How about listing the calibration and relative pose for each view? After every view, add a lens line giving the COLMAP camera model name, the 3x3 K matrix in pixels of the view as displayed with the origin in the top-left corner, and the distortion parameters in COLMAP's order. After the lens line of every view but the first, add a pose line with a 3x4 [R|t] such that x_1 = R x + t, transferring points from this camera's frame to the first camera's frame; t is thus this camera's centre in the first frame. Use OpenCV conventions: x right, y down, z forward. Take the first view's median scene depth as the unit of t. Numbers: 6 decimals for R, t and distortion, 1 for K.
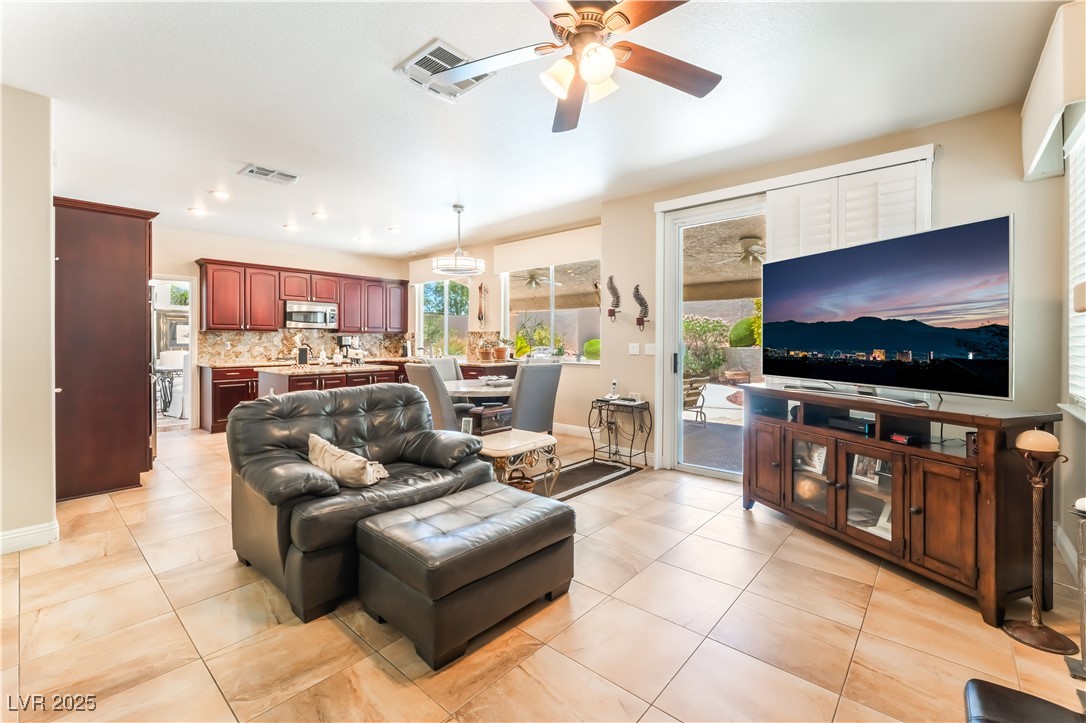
lens RADIAL K [[455.2, 0, 528.7], [0, 455.2, 340.1], [0, 0, 1]] dist [-0.003042, -0.000049]
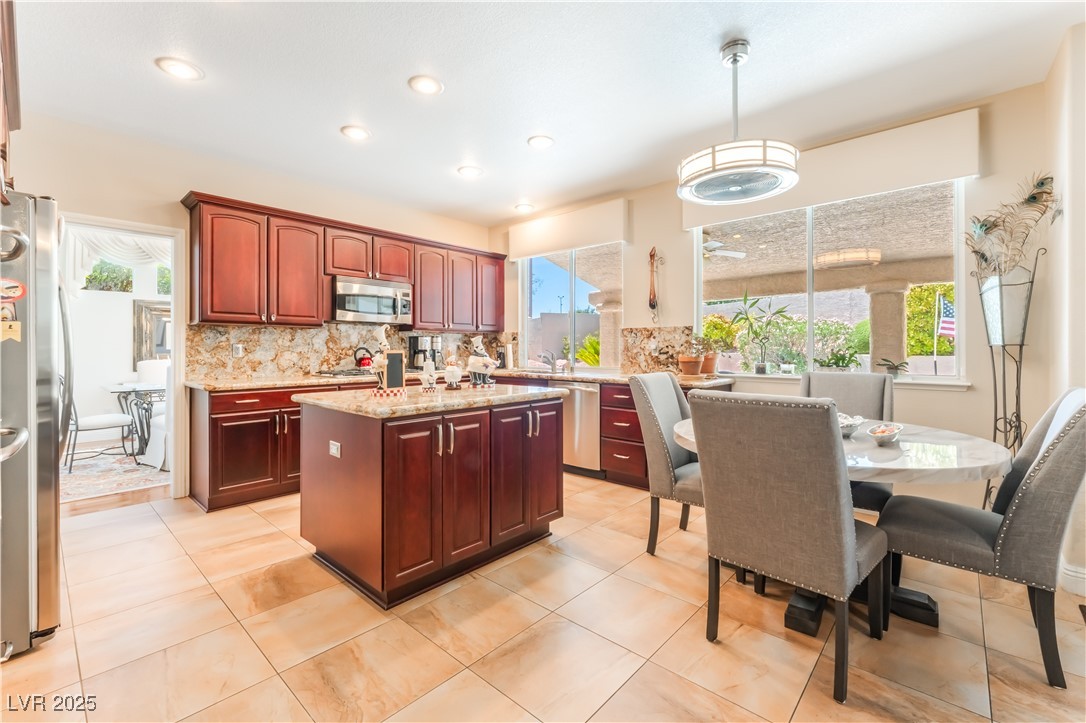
lens RADIAL K [[455.2, 0, 537.4], [0, 455.2, 346.1], [0, 0, 1]] dist [-0.003042, -0.000049]
pose [[0.999970, -0.002285, -0.007423, -0.275201], [0.002245, 0.999983, -0.005468, 0.010547], [0.007435, 0.005451, 0.999958, 0.420807]]
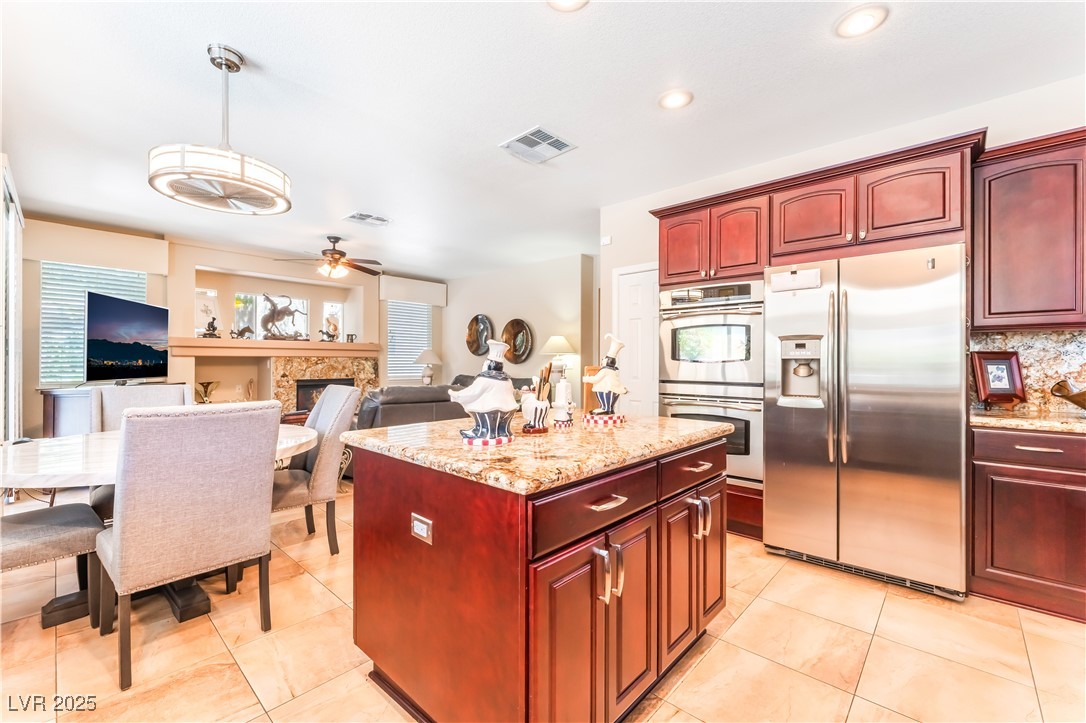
lens RADIAL K [[455.2, 0, 541.9], [0, 455.2, 361.9], [0, 0, 1]] dist [-0.003042, -0.000049]
pose [[-0.999918, -0.006519, 0.011066, -0.366593], [-0.006540, 0.999977, -0.001815, 0.009038], [-0.011054, -0.001887, -0.999937, 1.120967]]
